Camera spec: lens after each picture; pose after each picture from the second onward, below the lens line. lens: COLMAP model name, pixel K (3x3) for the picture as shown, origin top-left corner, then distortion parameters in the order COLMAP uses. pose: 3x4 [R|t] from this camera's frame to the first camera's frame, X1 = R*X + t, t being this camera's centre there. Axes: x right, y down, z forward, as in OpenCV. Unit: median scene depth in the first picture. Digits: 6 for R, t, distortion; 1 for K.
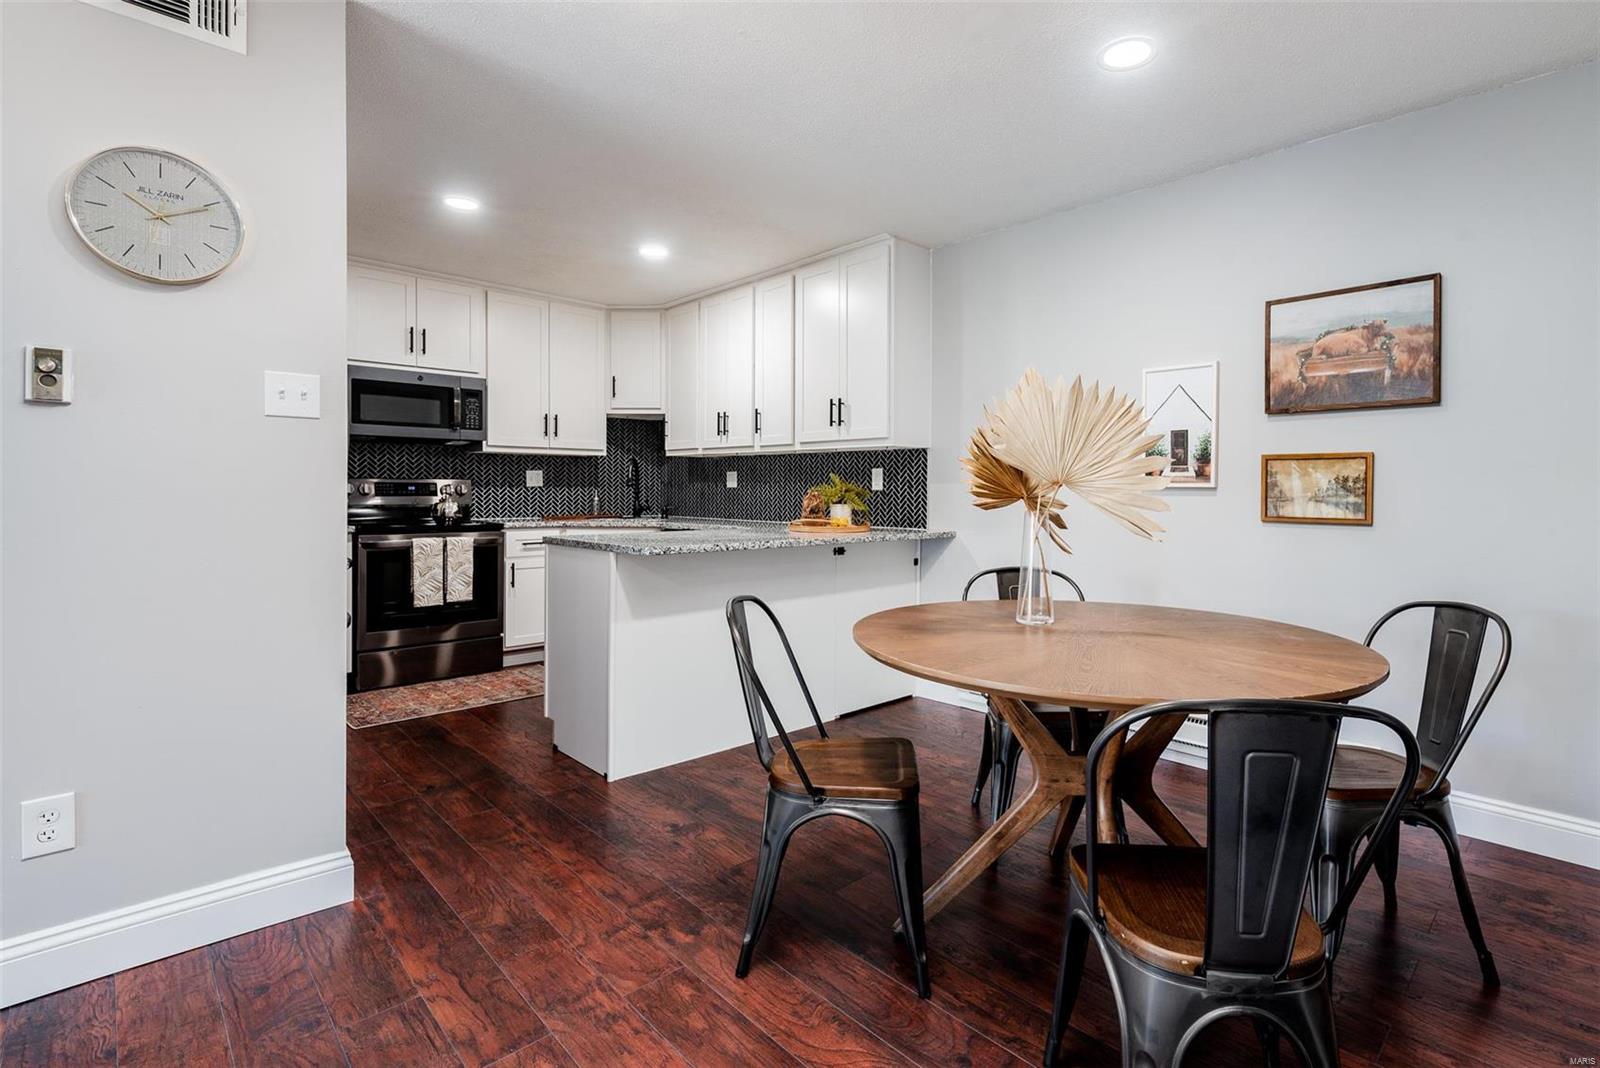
lens RADIAL K [[754.5, 0, 858.8], [0, 754.5, 506.4], [0, 0, 1]] dist [0.000679, 0.001902]
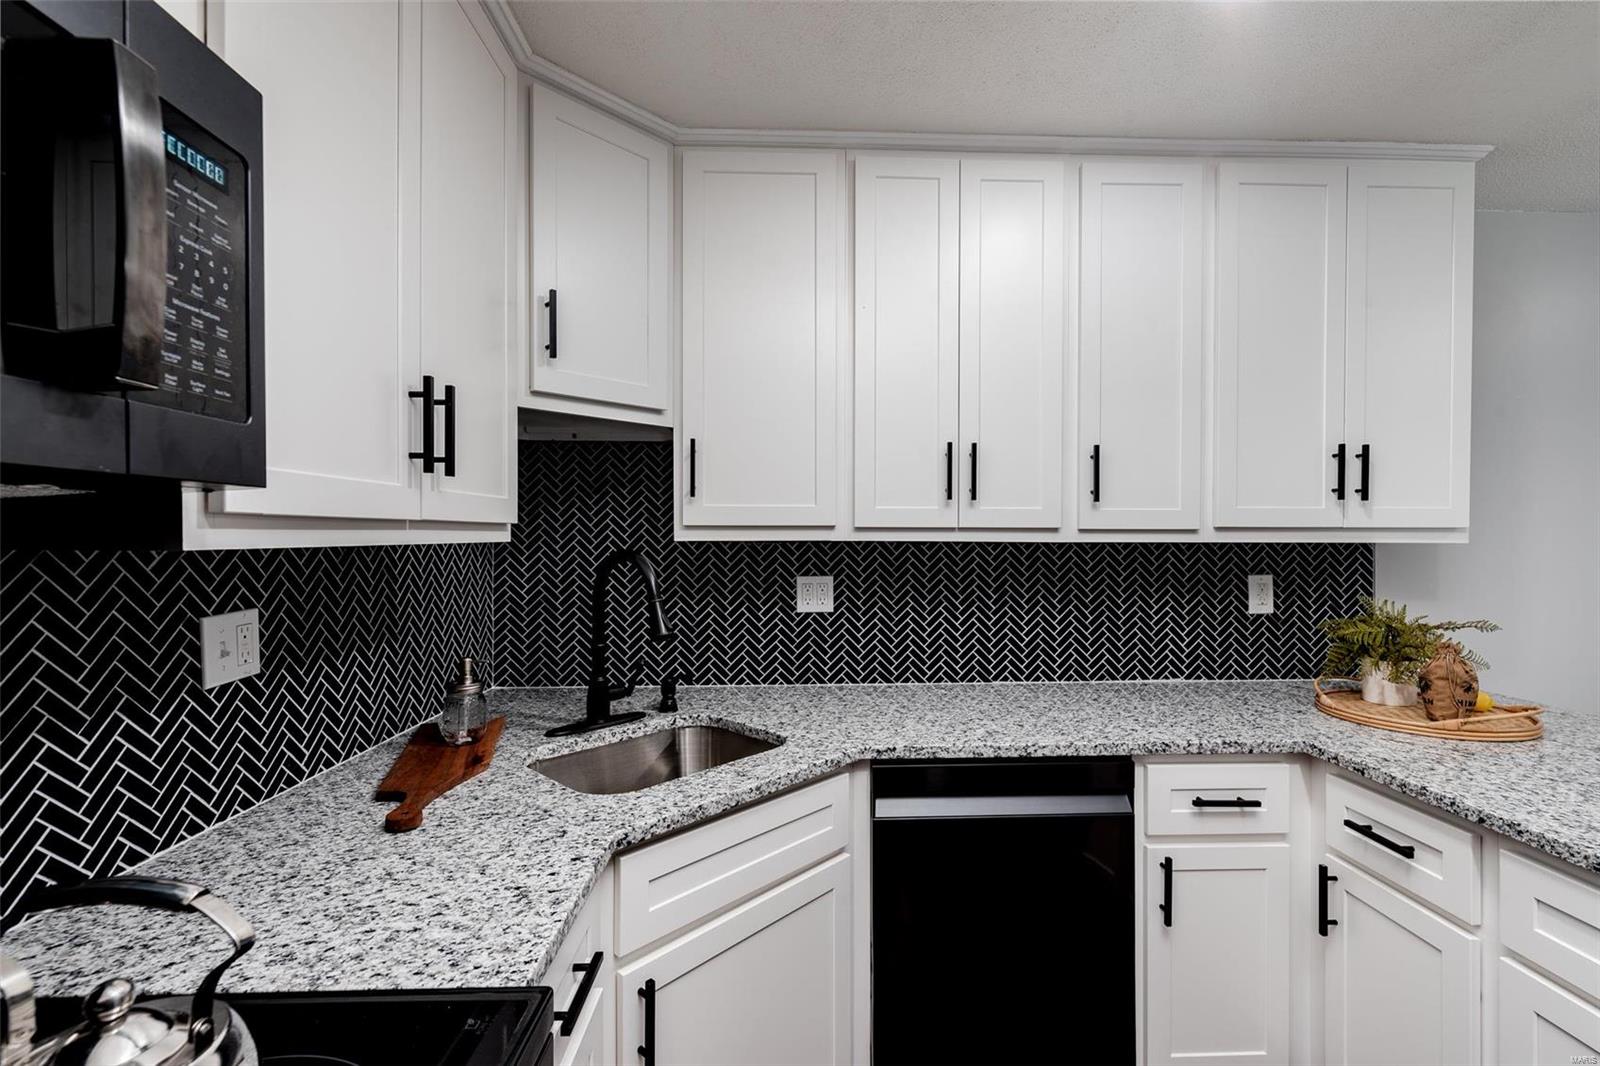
lens RADIAL K [[692.6, 0, 809.0], [0, 692.6, 541.3], [0, 0, 1]] dist [-0.000904, -0.000743]
pose [[0.678002, -0.011617, 0.734968, -0.572067], [0.020720, 0.999780, -0.003312, -0.079894], [-0.734768, 0.017474, 0.678094, 0.894700]]
